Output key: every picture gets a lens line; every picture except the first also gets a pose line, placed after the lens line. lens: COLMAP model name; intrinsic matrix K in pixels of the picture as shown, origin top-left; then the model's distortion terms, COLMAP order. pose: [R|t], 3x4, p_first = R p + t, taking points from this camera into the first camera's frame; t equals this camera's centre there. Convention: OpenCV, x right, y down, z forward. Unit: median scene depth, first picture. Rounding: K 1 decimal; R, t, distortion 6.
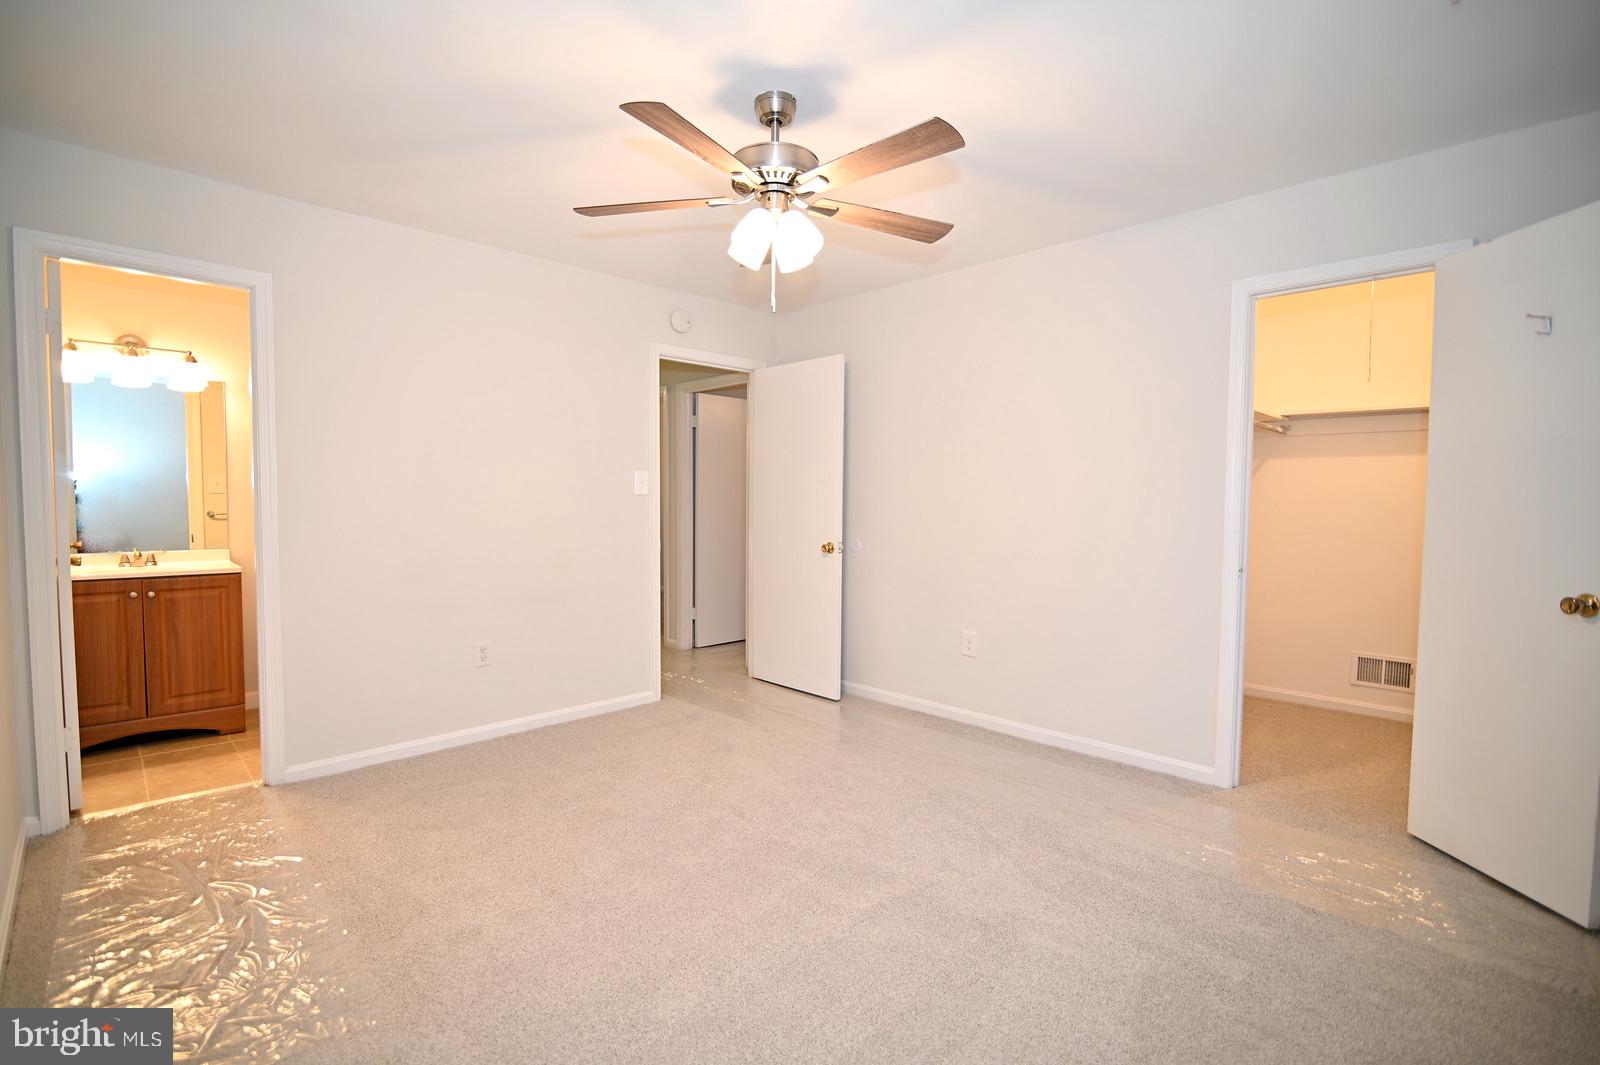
lens RADIAL K [[730.9, 0, 807.0], [0, 730.9, 541.4], [0, 0, 1]] dist [-0.023426, 0.002261]
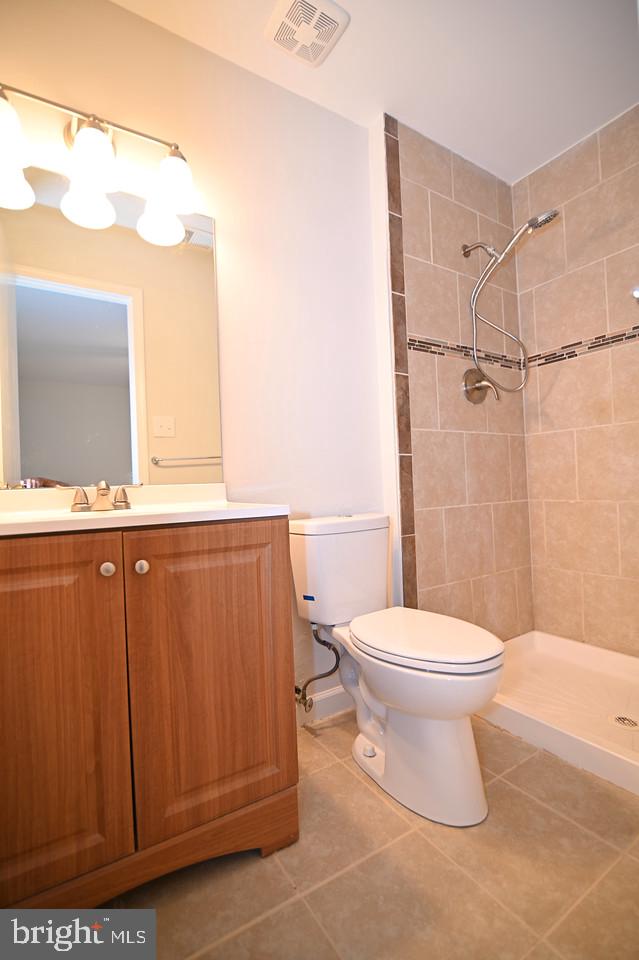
lens RADIAL K [[438.5, 0, 318.2], [0, 438.5, 483.9], [0, 0, 1]] dist [-0.023426, 0.002261]
pose [[0.970204, -0.046207, -0.237844, -0.718122], [0.034817, 0.998047, -0.051872, 0.039916], [0.239776, 0.042046, 0.969917, 0.740332]]
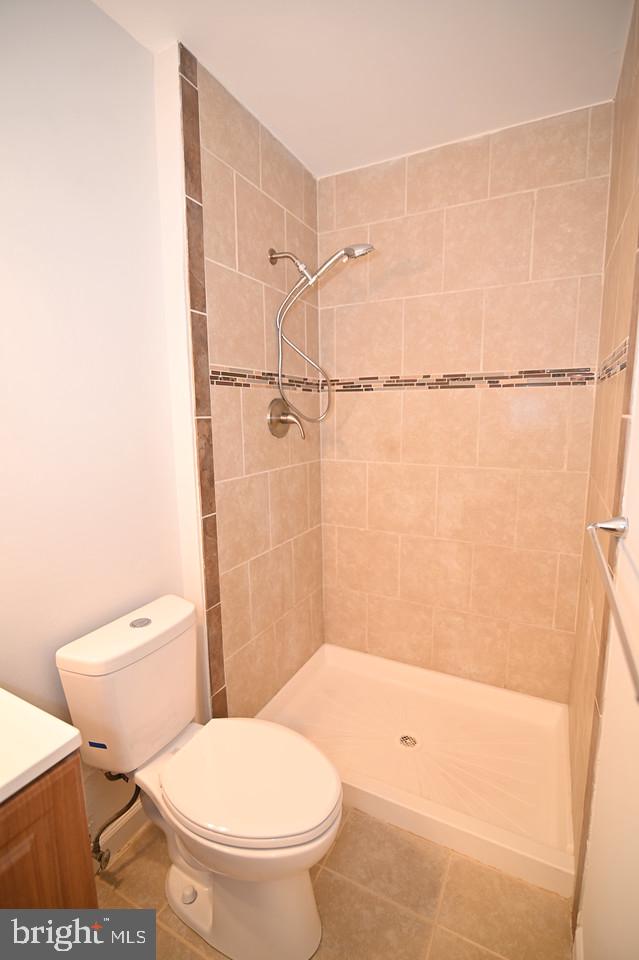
lens RADIAL K [[438.5, 0, 319.0], [0, 438.5, 482.3], [0, 0, 1]] dist [-0.023426, 0.002261]
pose [[0.958358, -0.062429, 0.278663, -0.753819], [0.030479, 0.992599, 0.117553, -0.097277], [-0.283939, -0.104164, 0.953167, 0.825631]]
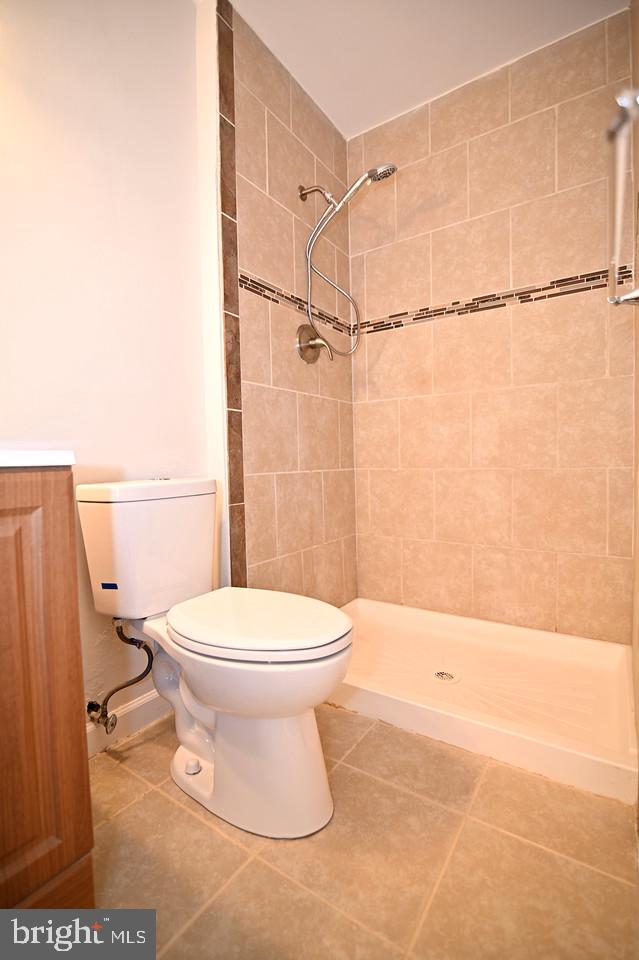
lens RADIAL K [[438.5, 0, 316.7], [0, 438.5, 482.7], [0, 0, 1]] dist [-0.023426, 0.002261]
pose [[0.985329, -0.036171, 0.166787, -0.734244], [0.035876, 0.999345, 0.004784, 0.056354], [-0.166850, 0.001270, 0.985981, 0.815031]]
